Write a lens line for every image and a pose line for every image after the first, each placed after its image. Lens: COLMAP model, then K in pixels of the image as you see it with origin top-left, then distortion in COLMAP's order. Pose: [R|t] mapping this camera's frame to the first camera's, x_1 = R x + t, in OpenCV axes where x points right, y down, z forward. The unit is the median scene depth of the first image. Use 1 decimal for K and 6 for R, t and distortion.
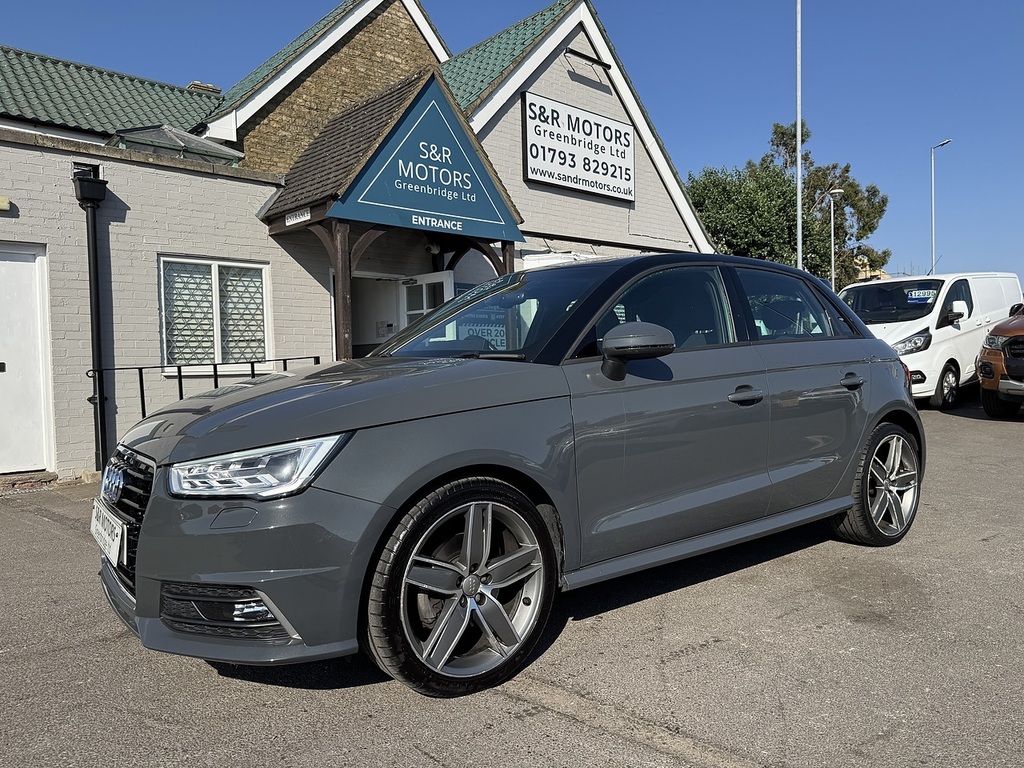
lens RADIAL K [[732.3, 0, 512.1], [0, 732.3, 381.9], [0, 0, 1]] dist [0.009466, -0.013285]
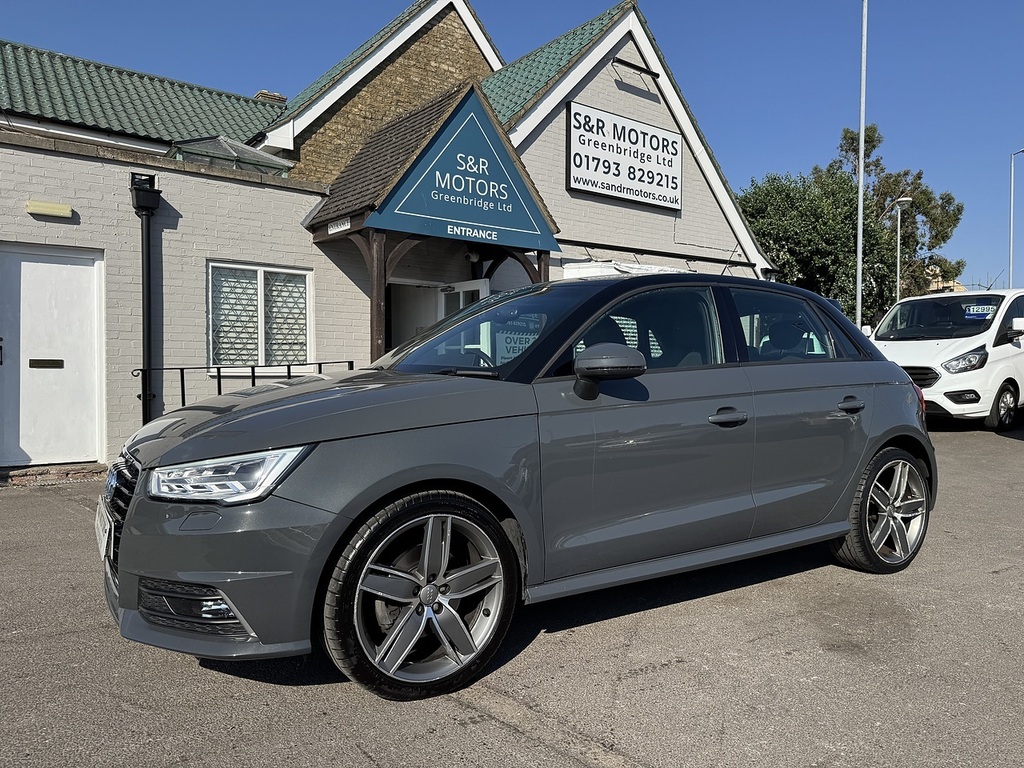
lens RADIAL K [[732.3, 0, 511.1], [0, 732.3, 381.4], [0, 0, 1]] dist [0.009466, -0.013285]
pose [[0.996066, 0.027138, -0.084351, 0.048671], [-0.027558, 0.999613, -0.003820, -0.008564], [0.084215, 0.006129, 0.996429, -0.010899]]
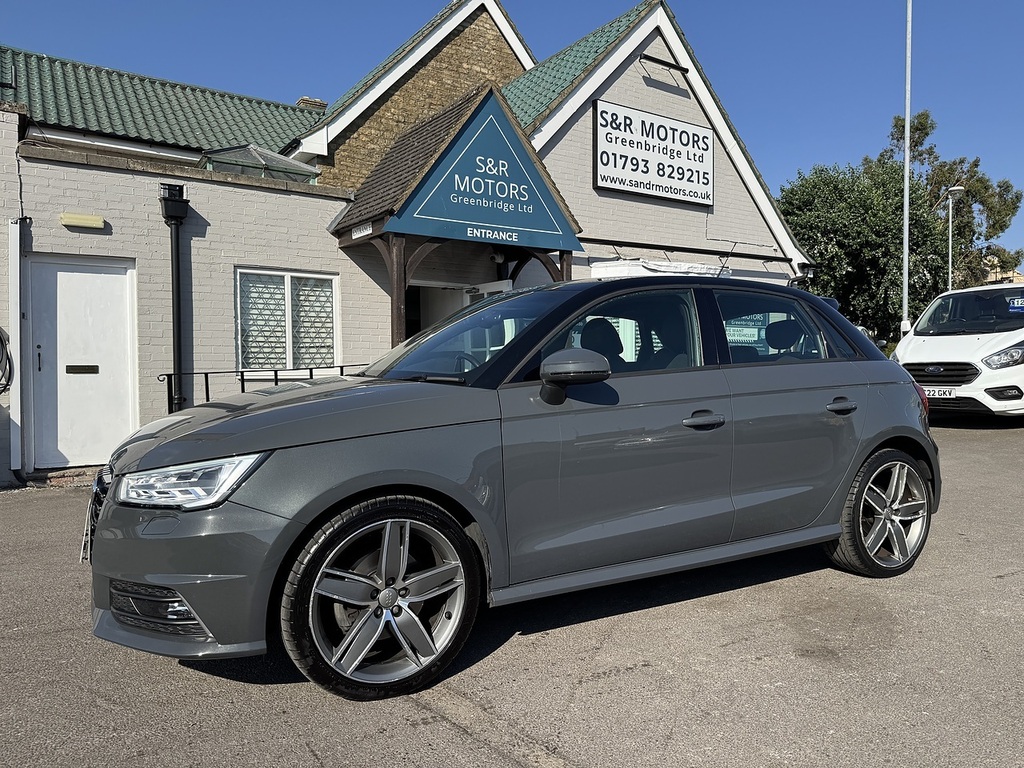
lens RADIAL K [[732.3, 0, 521.0], [0, 732.3, 382.3], [0, 0, 1]] dist [0.009466, -0.013285]
pose [[0.989822, 0.018287, -0.141129, 0.097118], [-0.018255, 0.999832, 0.001520, -0.013896], [0.141133, 0.001071, 0.989990, -0.009804]]
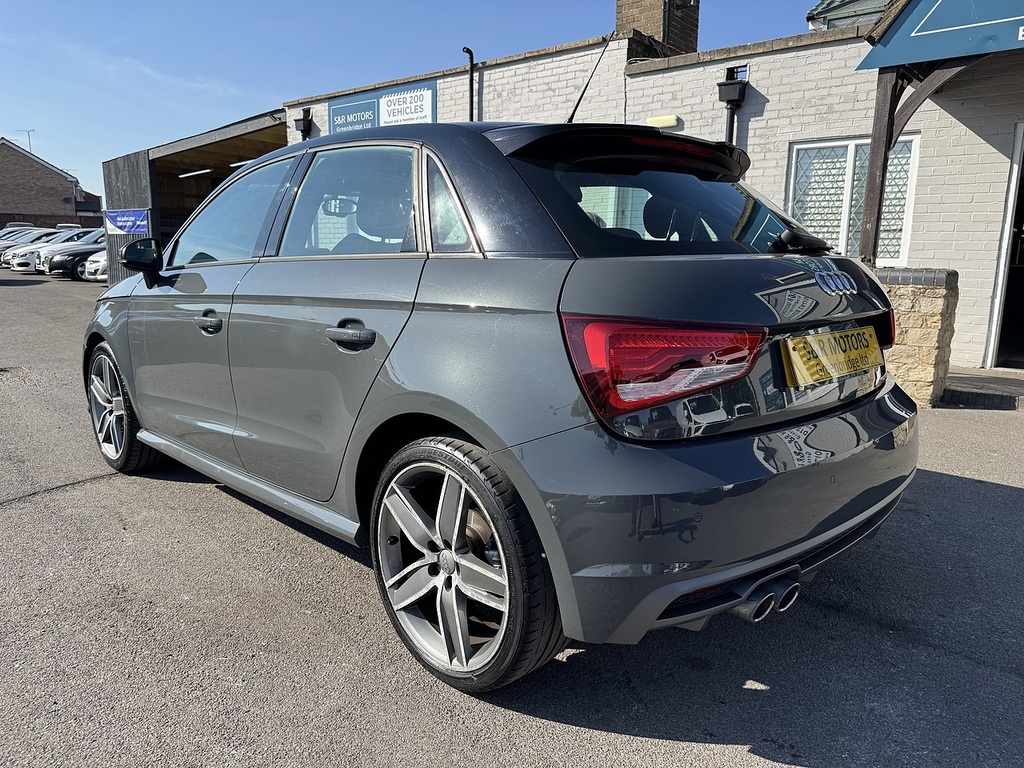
lens RADIAL K [[732.3, 0, 513.8], [0, 732.3, 388.6], [0, 0, 1]] dist [0.009466, -0.013285]
pose [[0.155069, 0.204007, -0.966610, 0.525712], [-0.032556, 0.978969, 0.201393, -0.040121], [0.987367, 0.000239, 0.158449, 0.516705]]
